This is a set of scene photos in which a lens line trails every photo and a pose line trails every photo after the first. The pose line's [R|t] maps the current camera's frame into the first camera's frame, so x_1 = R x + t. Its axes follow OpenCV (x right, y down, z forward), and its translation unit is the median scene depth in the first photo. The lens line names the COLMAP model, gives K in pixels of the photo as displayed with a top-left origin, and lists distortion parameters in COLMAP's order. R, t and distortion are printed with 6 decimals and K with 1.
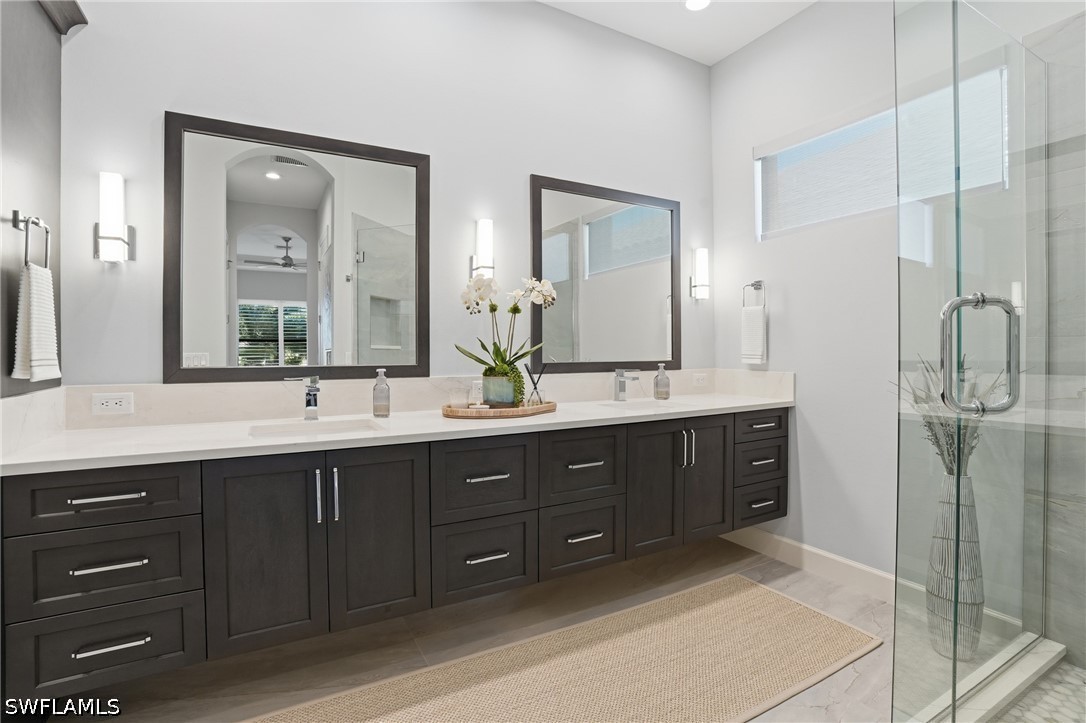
lens RADIAL K [[514.8, 0, 542.3], [0, 514.8, 355.1], [0, 0, 1]] dist [-0.038535, 0.001134]
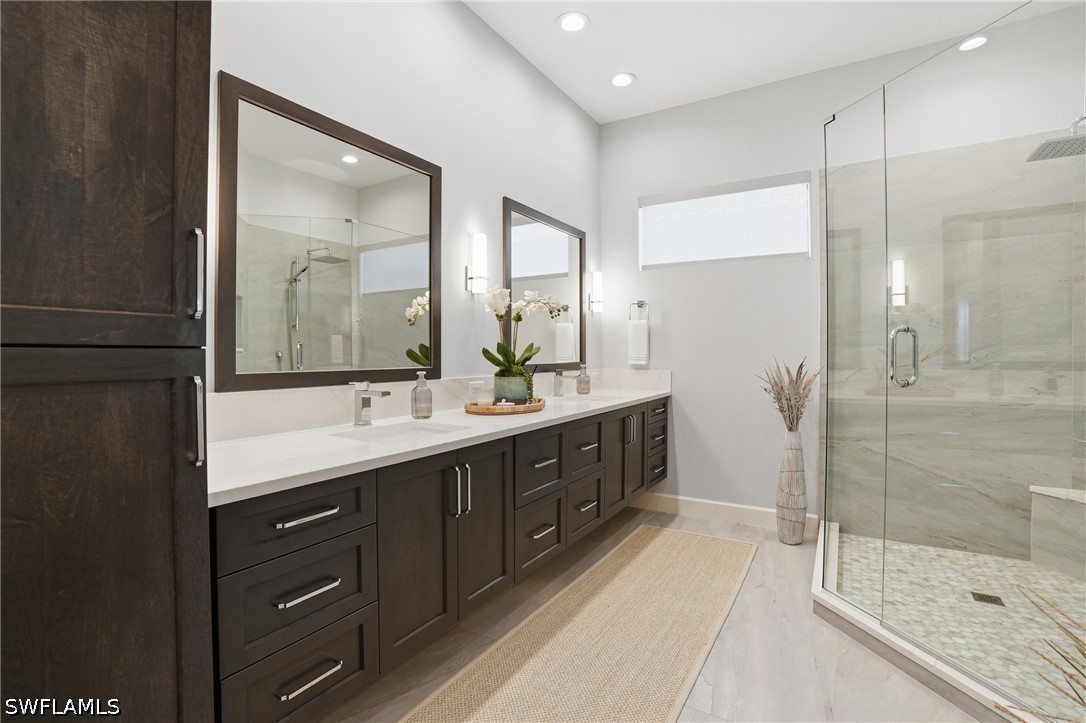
lens RADIAL K [[514.8, 0, 538.0], [0, 514.8, 359.6], [0, 0, 1]] dist [-0.038535, 0.001134]
pose [[0.864758, -0.005460, 0.502159, -0.568171], [0.006552, 0.999978, -0.000411, 0.004512], [-0.502146, 0.003645, 0.864775, -0.004177]]
